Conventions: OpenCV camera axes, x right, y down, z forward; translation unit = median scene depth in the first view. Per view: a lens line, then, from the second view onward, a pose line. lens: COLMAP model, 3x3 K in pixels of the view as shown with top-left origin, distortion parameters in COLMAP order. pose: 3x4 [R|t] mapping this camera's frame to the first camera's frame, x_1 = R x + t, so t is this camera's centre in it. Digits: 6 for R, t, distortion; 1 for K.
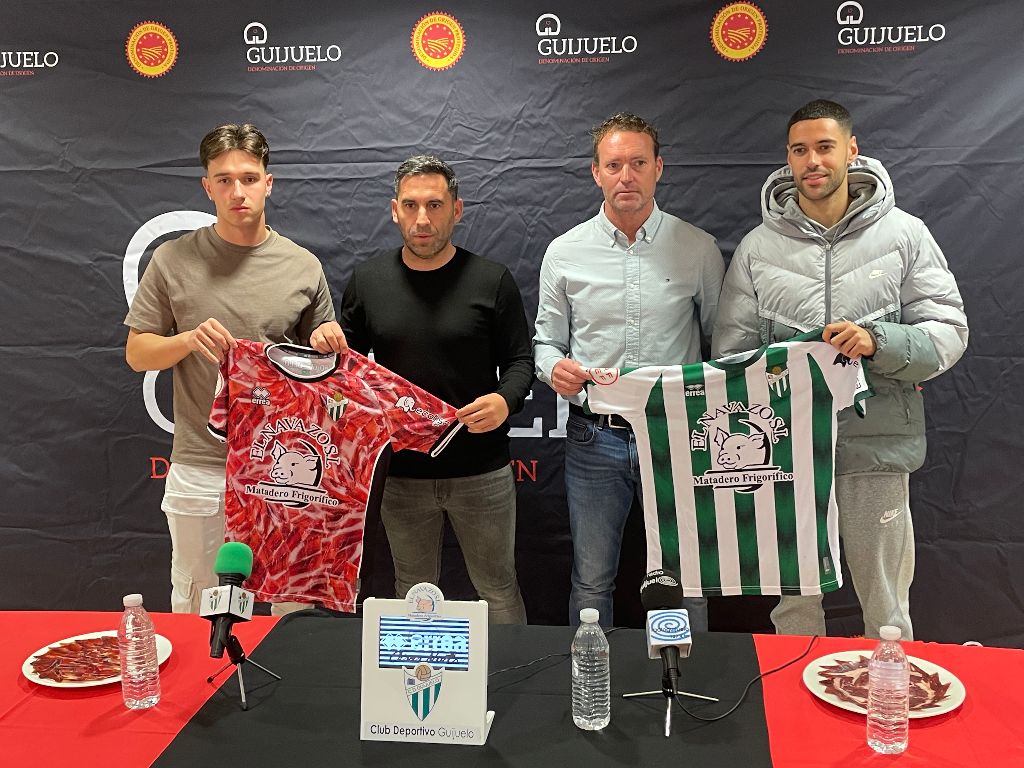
lens RADIAL K [[1166.8, 0, 513.2], [0, 1166.8, 382.8], [0, 0, 1]] dist [-0.027474, 0.000000]
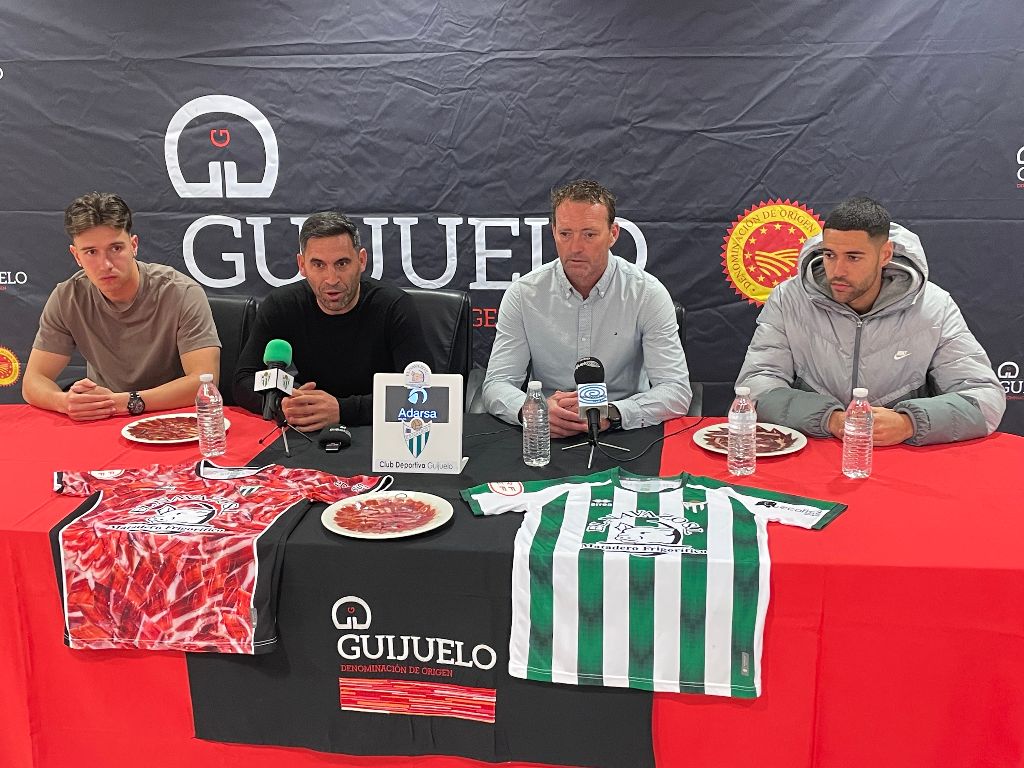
lens RADIAL K [[1216.7, 0, 510.6], [0, 1216.7, 385.3], [0, 0, 1]] dist [-0.023813, 0.000000]
pose [[0.999975, 0.004168, -0.005728, 0.024605], [-0.003690, 0.996713, 0.080928, 0.046173], [0.006046, -0.080905, 0.996703, -0.256063]]
